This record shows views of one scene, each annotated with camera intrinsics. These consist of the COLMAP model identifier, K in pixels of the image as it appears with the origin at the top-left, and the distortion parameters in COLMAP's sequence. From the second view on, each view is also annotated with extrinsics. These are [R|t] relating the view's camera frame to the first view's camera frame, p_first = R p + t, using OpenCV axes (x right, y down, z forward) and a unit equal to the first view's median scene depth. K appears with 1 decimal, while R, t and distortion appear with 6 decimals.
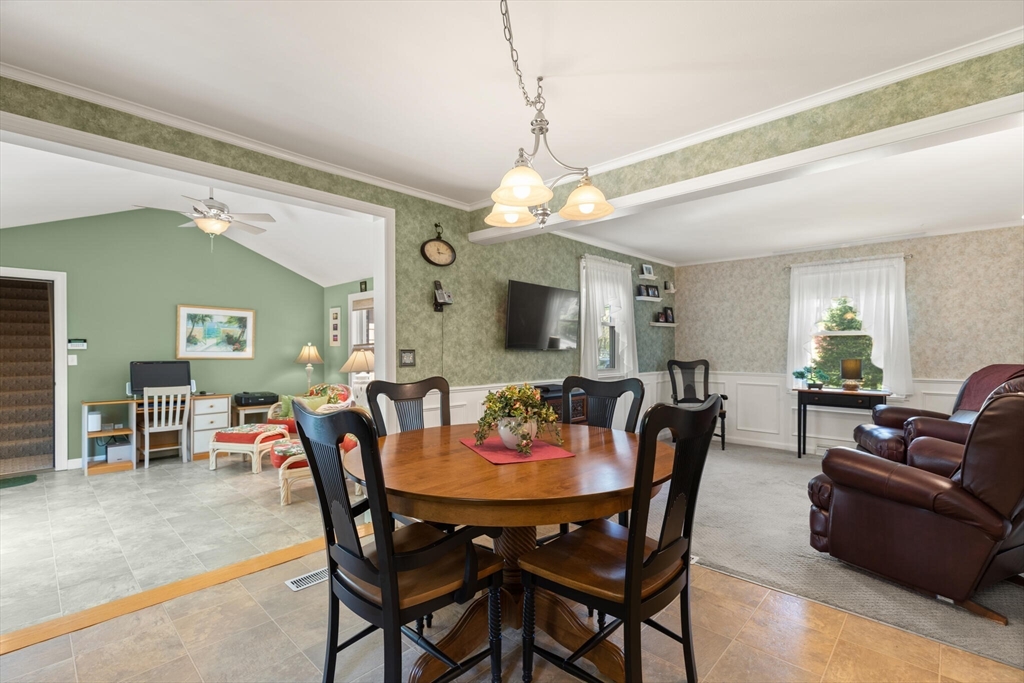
lens RADIAL K [[457.7, 0, 518.2], [0, 457.7, 347.8], [0, 0, 1]] dist [0.003007, 0.000474]
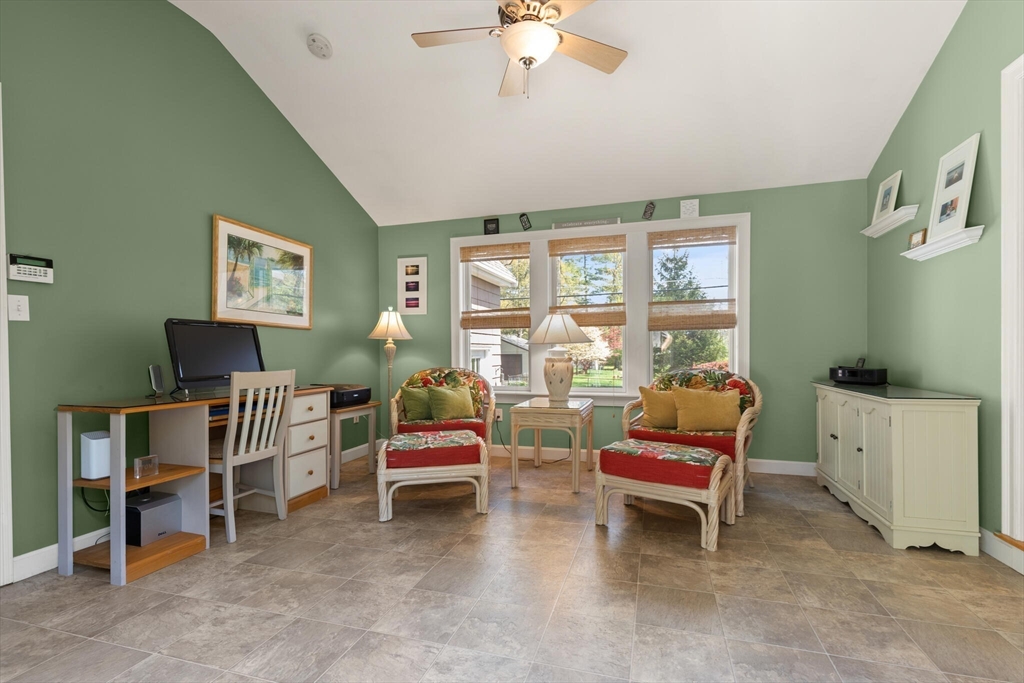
lens RADIAL K [[470.1, 0, 515.7], [0, 470.1, 351.4], [0, 0, 1]] dist [0.003781, 0.000453]
pose [[0.897642, -0.002850, 0.440717, -0.722702], [0.003569, 0.999993, -0.000804, 0.063727], [-0.440711, 0.002295, 0.897646, 0.412435]]
